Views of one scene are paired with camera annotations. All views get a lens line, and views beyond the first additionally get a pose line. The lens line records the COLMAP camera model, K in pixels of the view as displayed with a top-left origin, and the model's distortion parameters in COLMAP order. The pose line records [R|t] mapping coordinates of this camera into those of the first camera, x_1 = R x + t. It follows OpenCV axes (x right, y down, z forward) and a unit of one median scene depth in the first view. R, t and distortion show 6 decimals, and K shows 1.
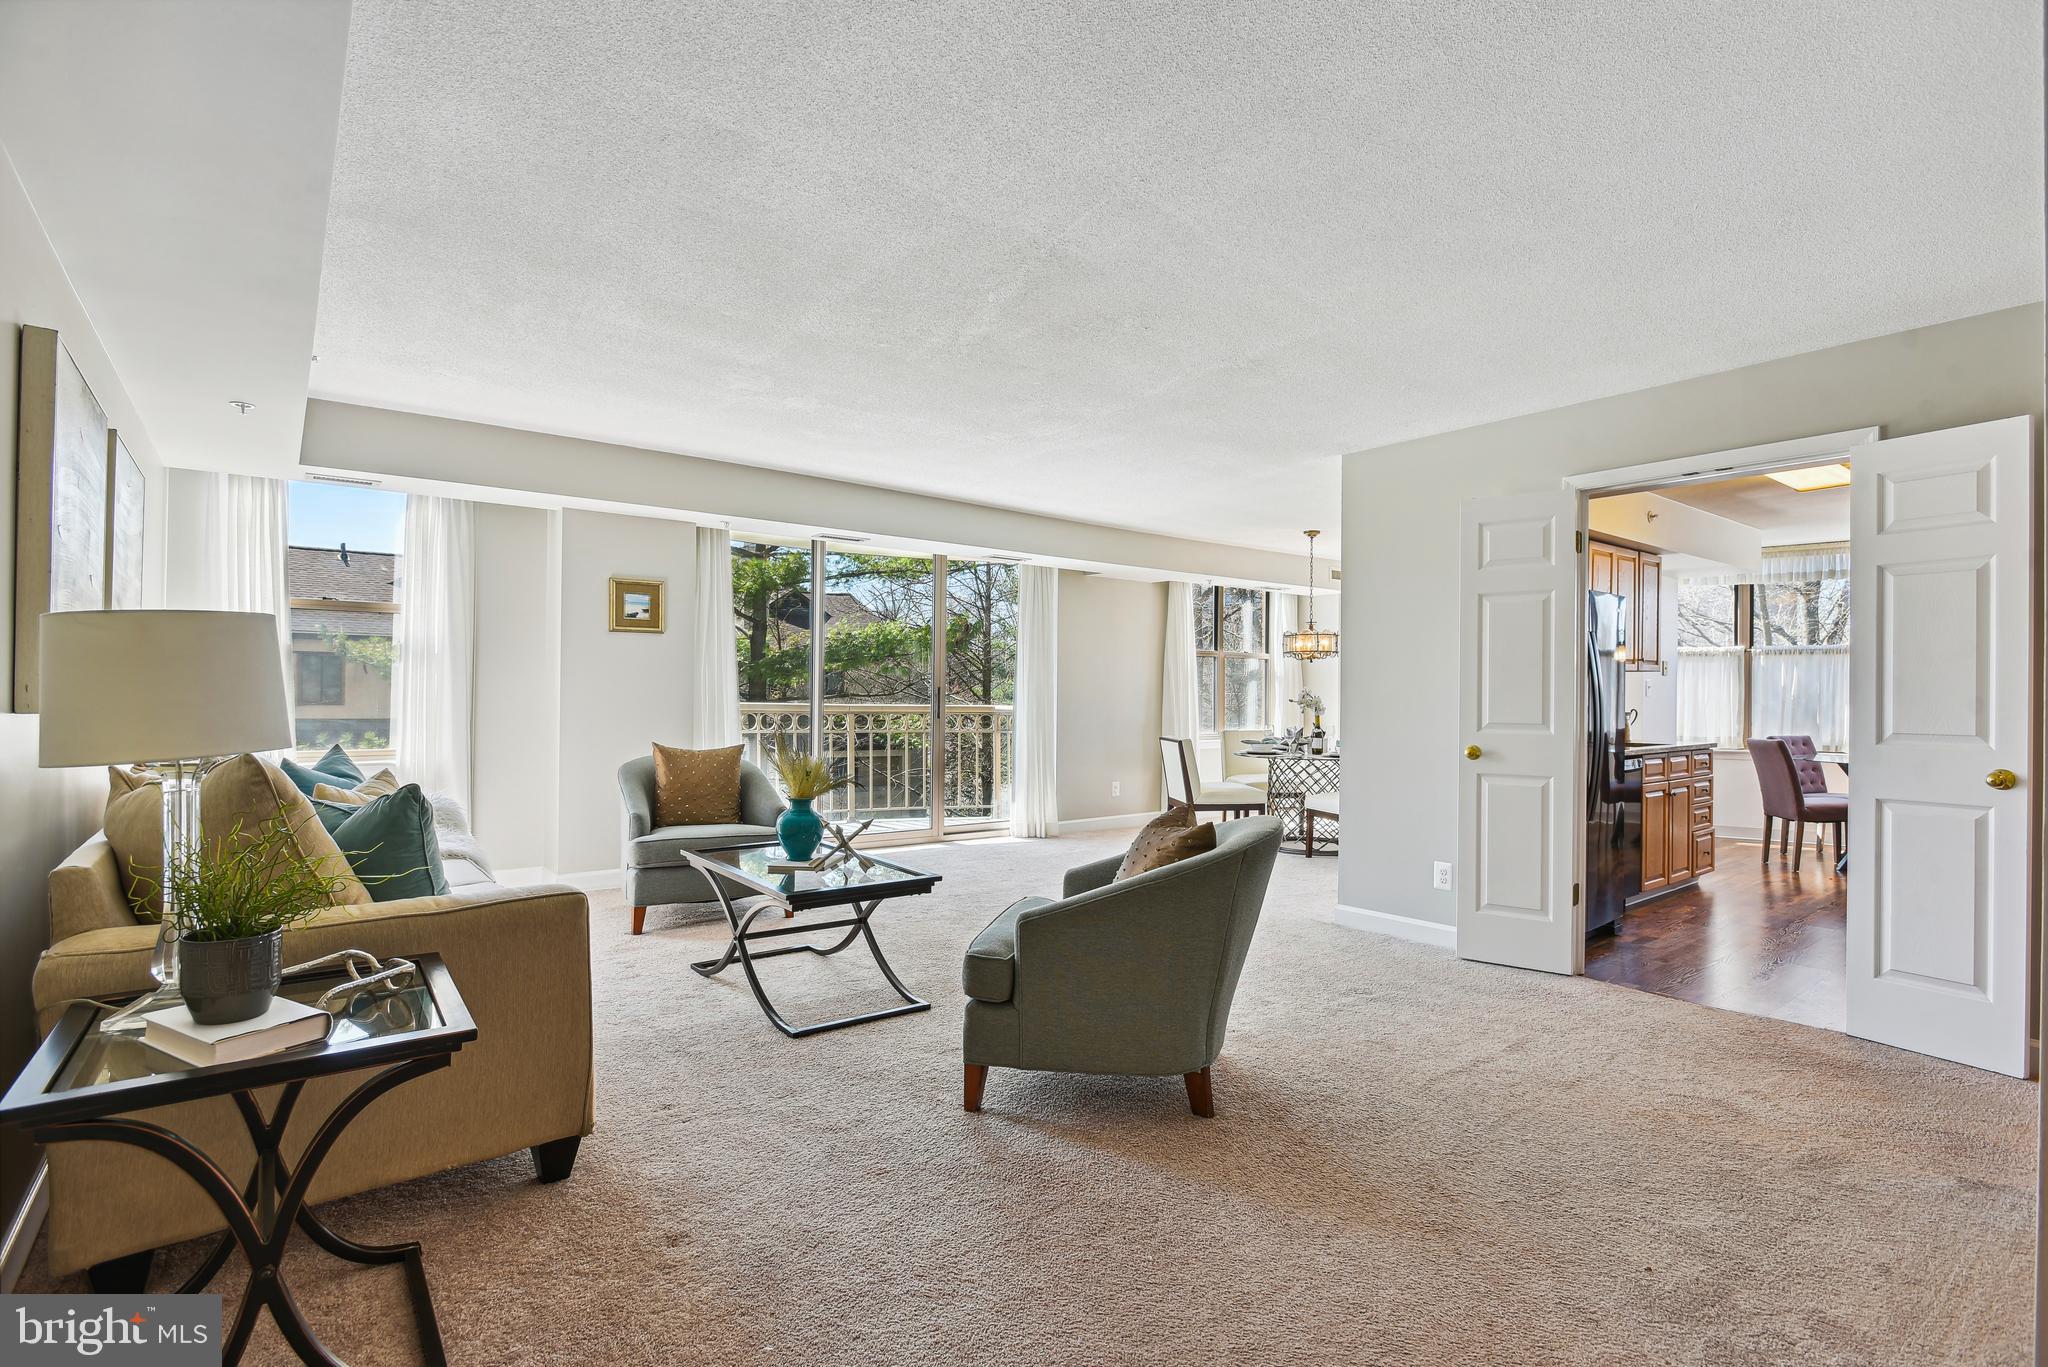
lens RADIAL K [[971.0, 0, 1024.0], [0, 971.0, 683.5], [0, 0, 1]] dist [-0.005324, -0.000393]
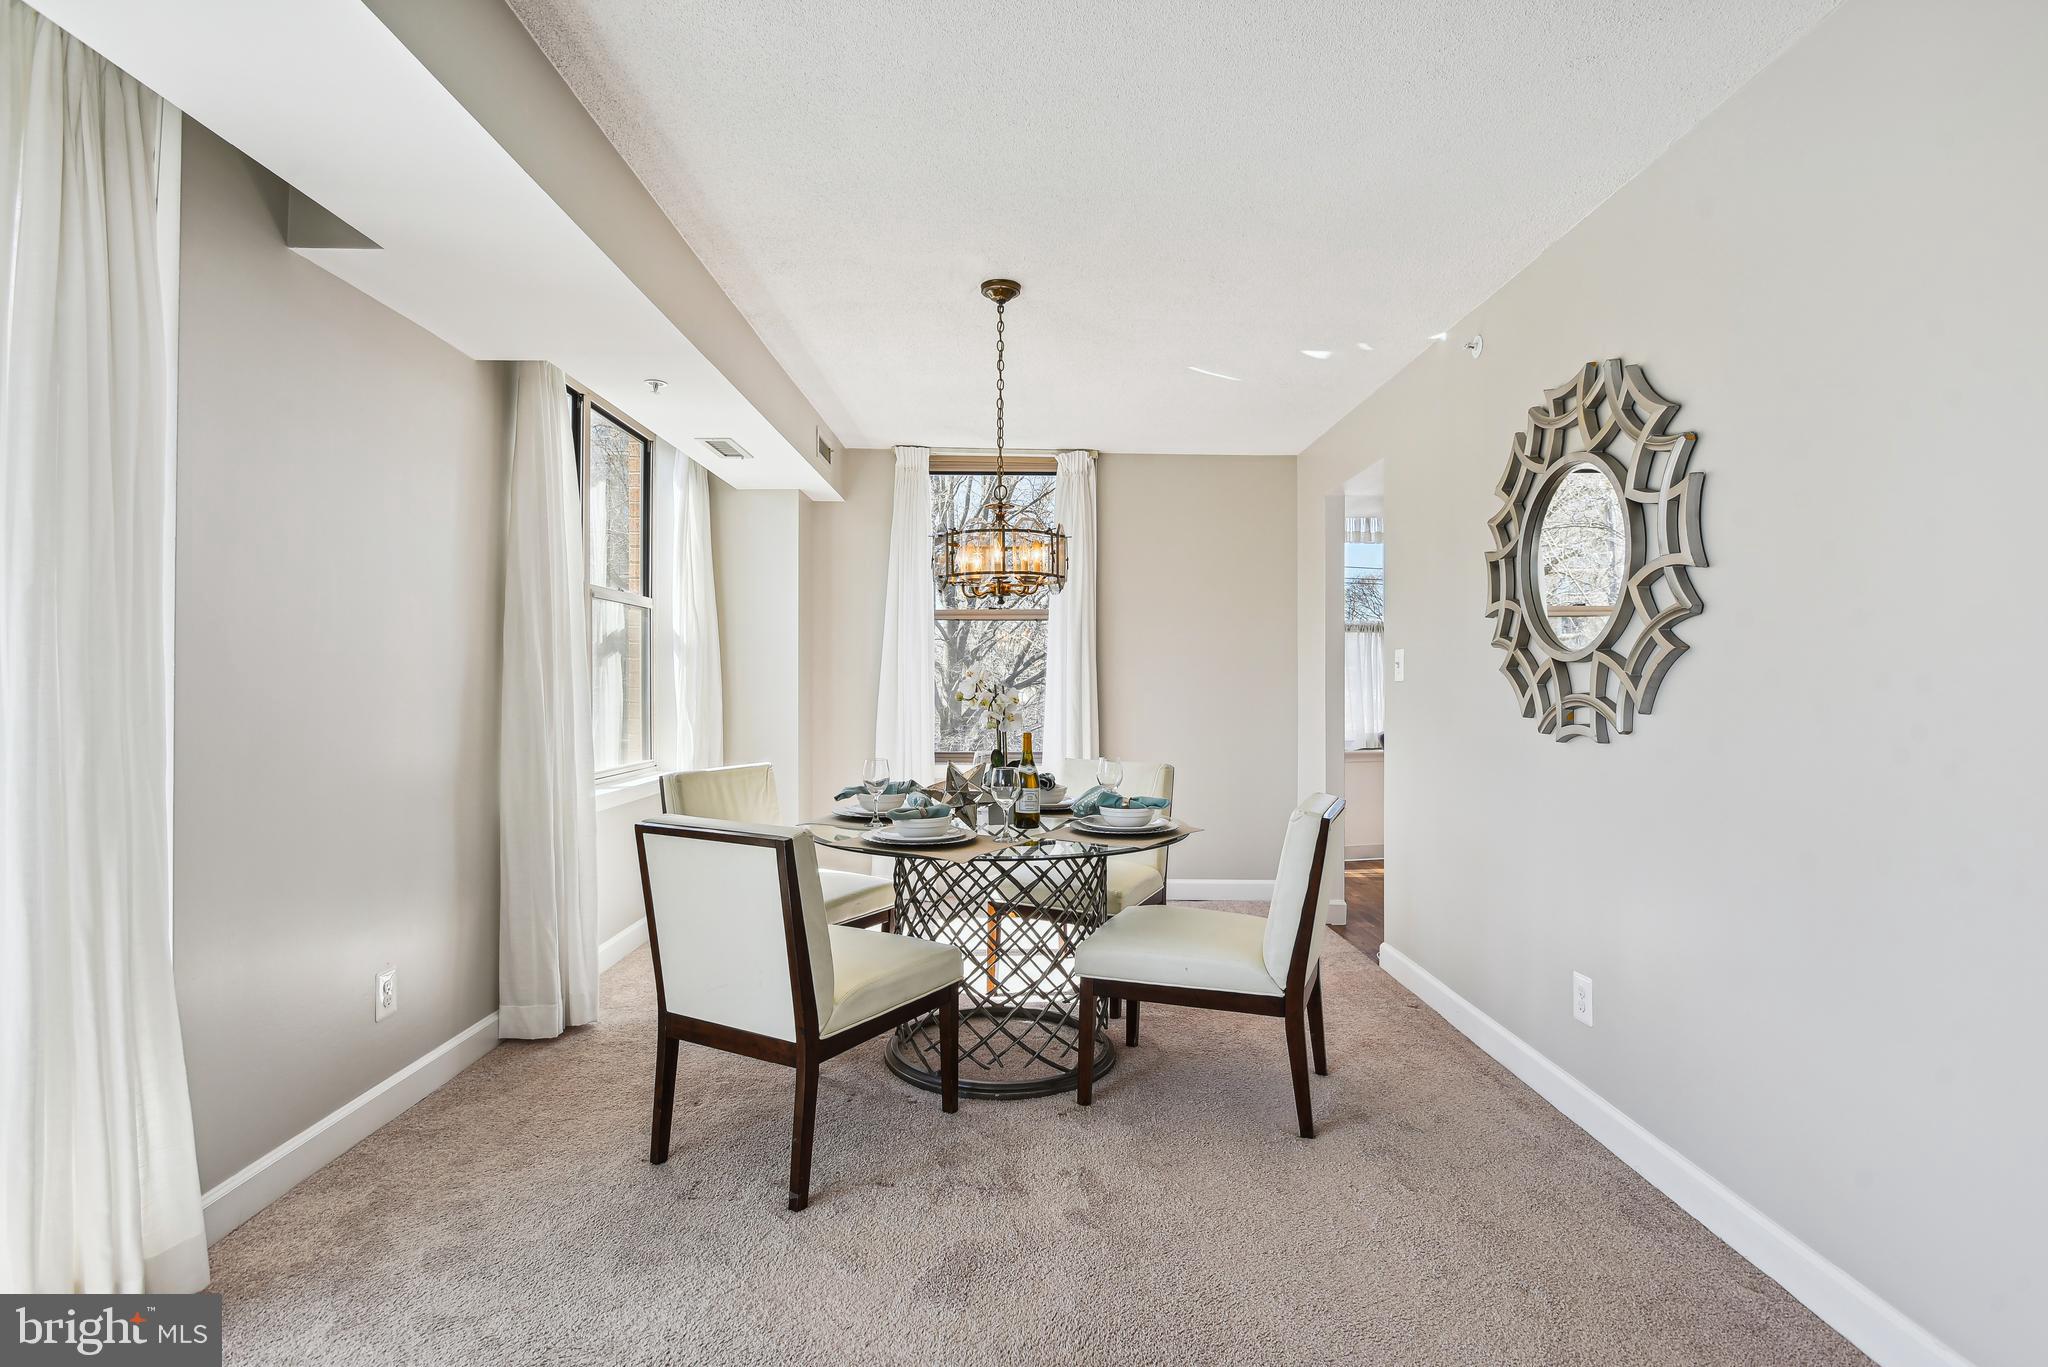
lens RADIAL K [[998.3, 0, 1029.3], [0, 998.3, 686.9], [0, 0, 1]] dist [-0.018984, 0.000052]
pose [[0.610674, -0.007541, 0.791846, -0.033561], [-0.006181, 0.999879, 0.014289, 0.007918], [-0.791858, -0.013620, 0.610553, 0.788307]]
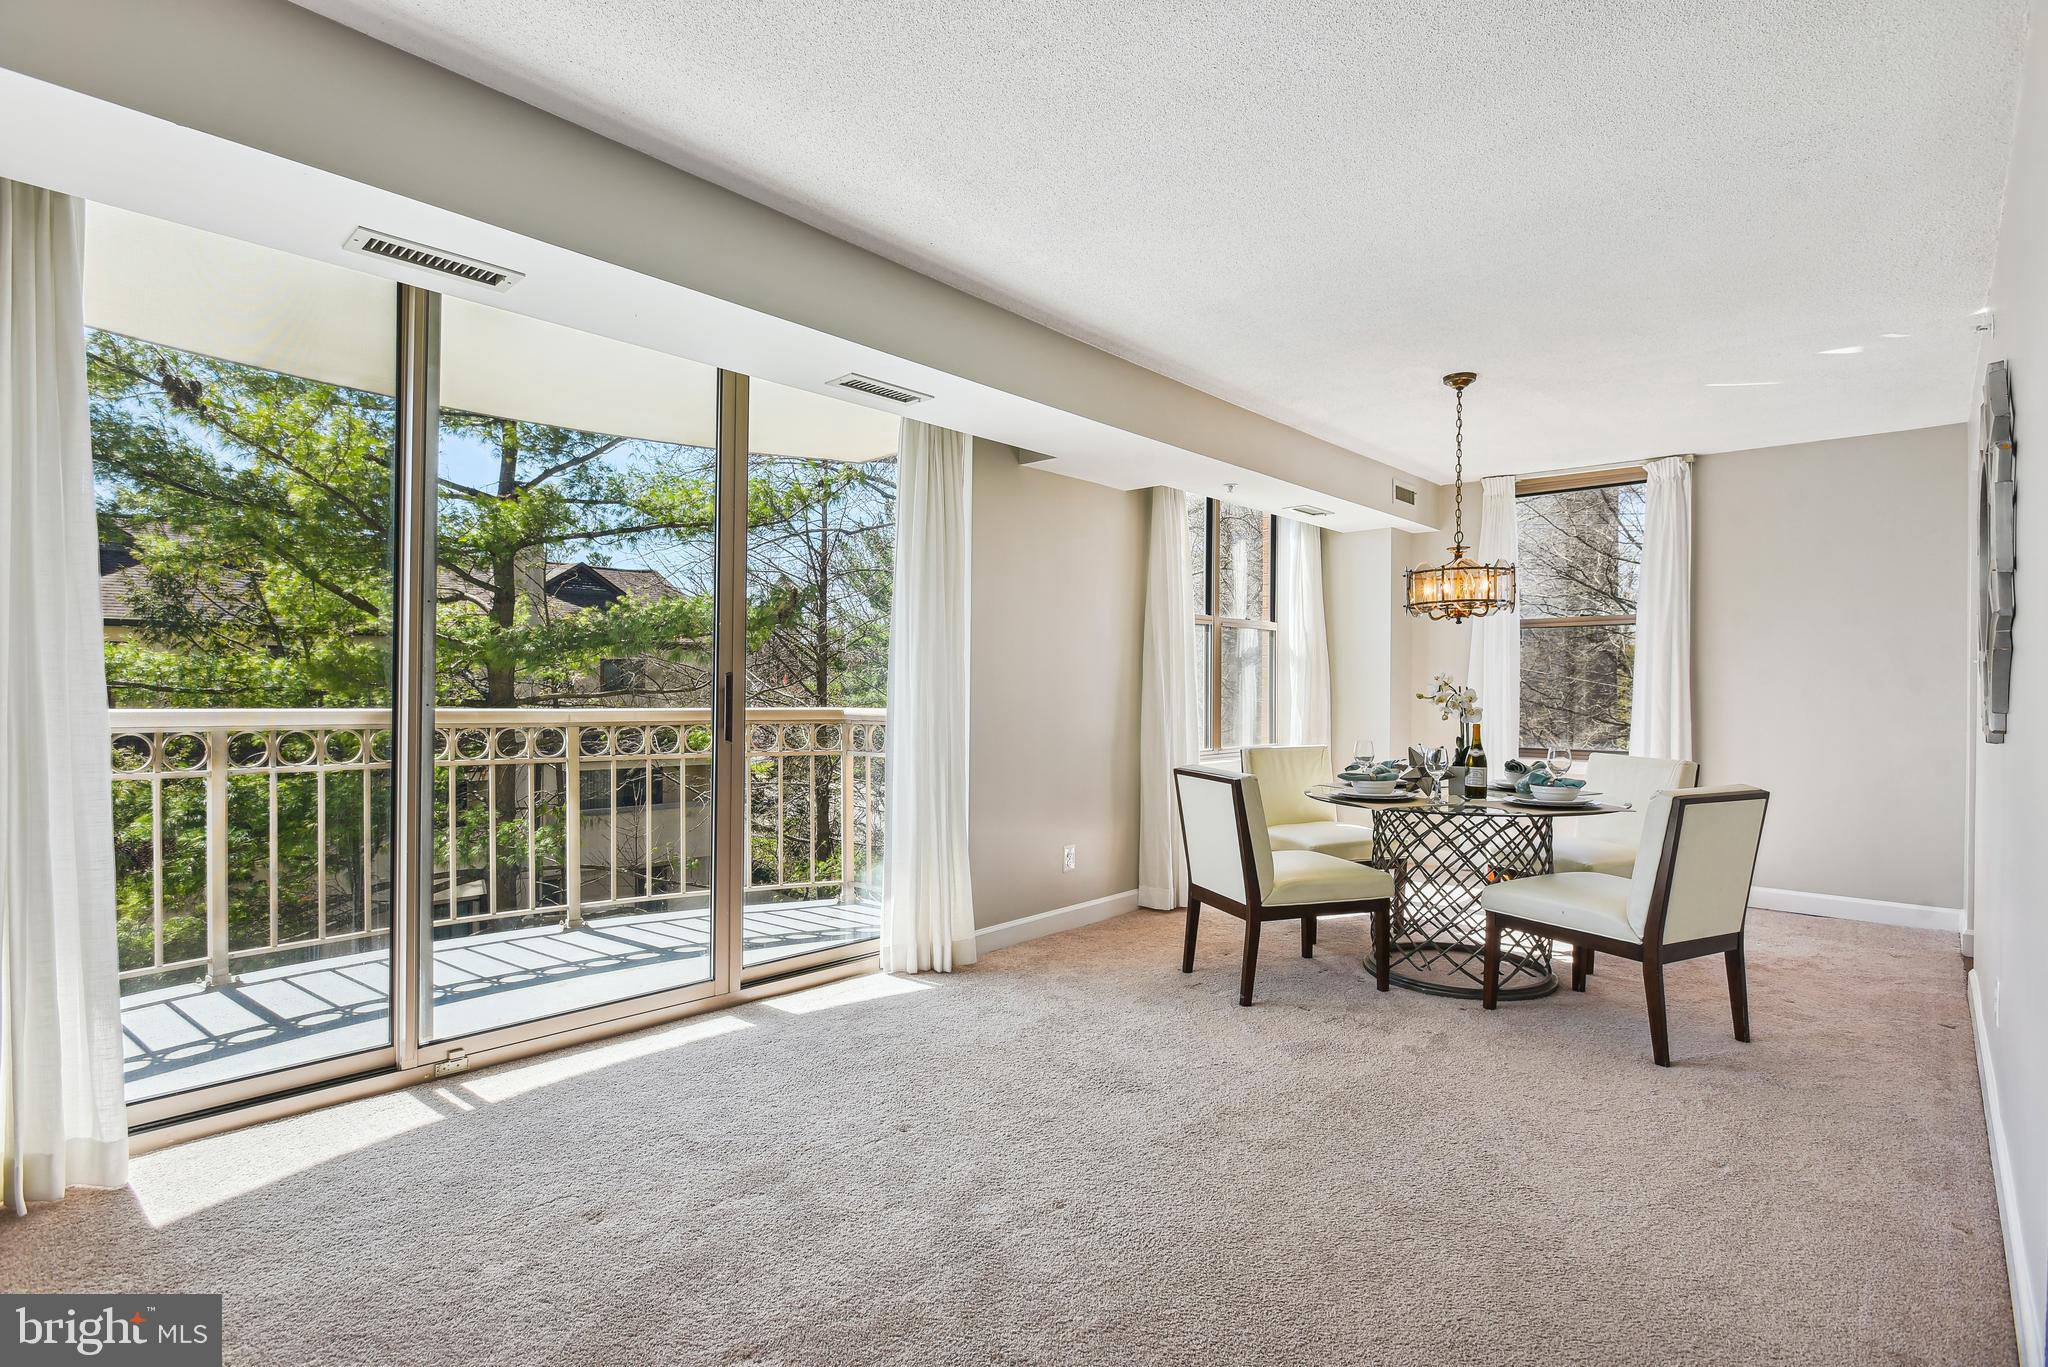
lens RADIAL K [[998.3, 0, 1029.3], [0, 998.3, 686.9], [0, 0, 1]] dist [-0.018984, 0.000052]
pose [[0.985904, -0.006480, 0.167185, -0.026968], [0.004938, 0.999941, 0.009636, 0.006814], [-0.167237, -0.008674, 0.985879, 0.541414]]
